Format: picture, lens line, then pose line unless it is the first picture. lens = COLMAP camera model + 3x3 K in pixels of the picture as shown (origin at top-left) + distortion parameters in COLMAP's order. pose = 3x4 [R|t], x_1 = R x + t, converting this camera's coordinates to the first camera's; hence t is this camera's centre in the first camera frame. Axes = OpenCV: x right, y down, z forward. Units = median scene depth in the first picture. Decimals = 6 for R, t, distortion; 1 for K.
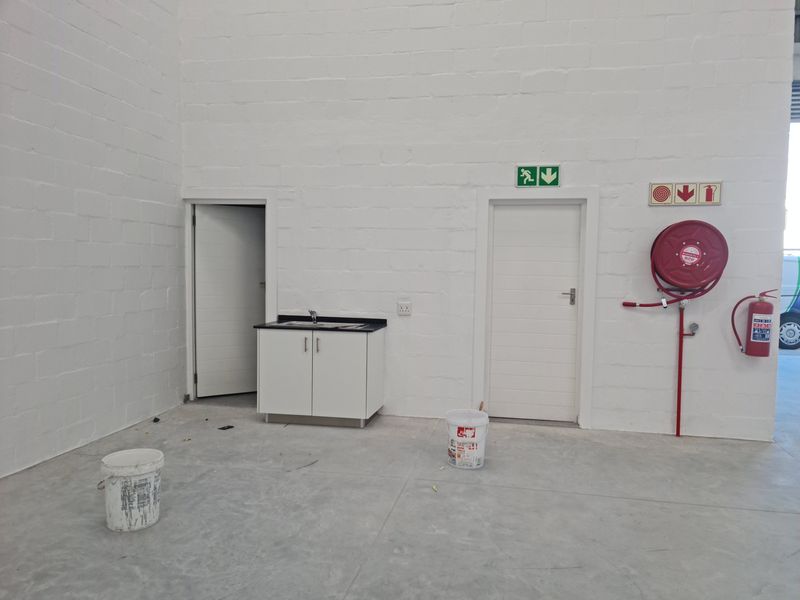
lens RADIAL K [[625.7, 0, 401.0], [0, 625.7, 300.7], [0, 0, 1]] dist [0.098214, -0.098839]
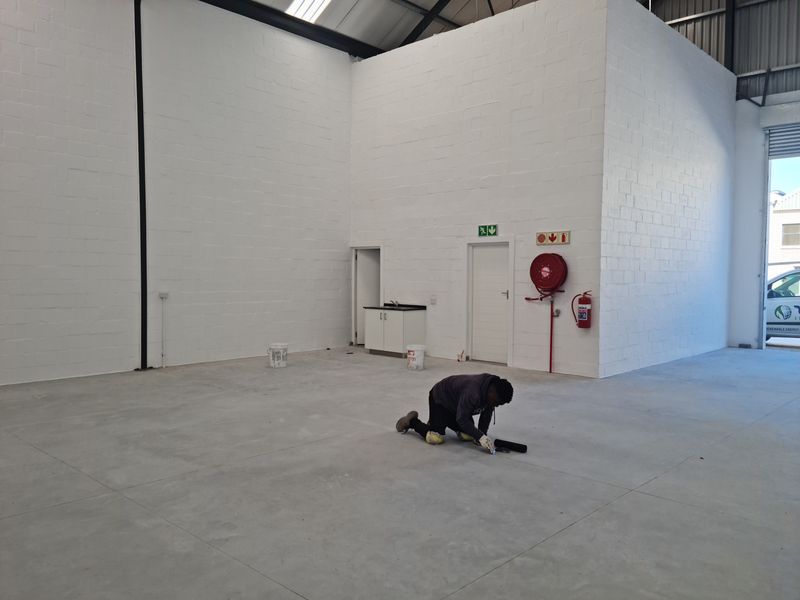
lens RADIAL K [[625.7, 0, 402.9], [0, 625.7, 297.3], [0, 0, 1]] dist [0.098214, -0.098839]
pose [[0.842114, 0.010190, -0.539203, 1.020828], [-0.025223, 0.999472, -0.020505, 0.047109], [0.538709, 0.030867, 0.841926, -0.713406]]
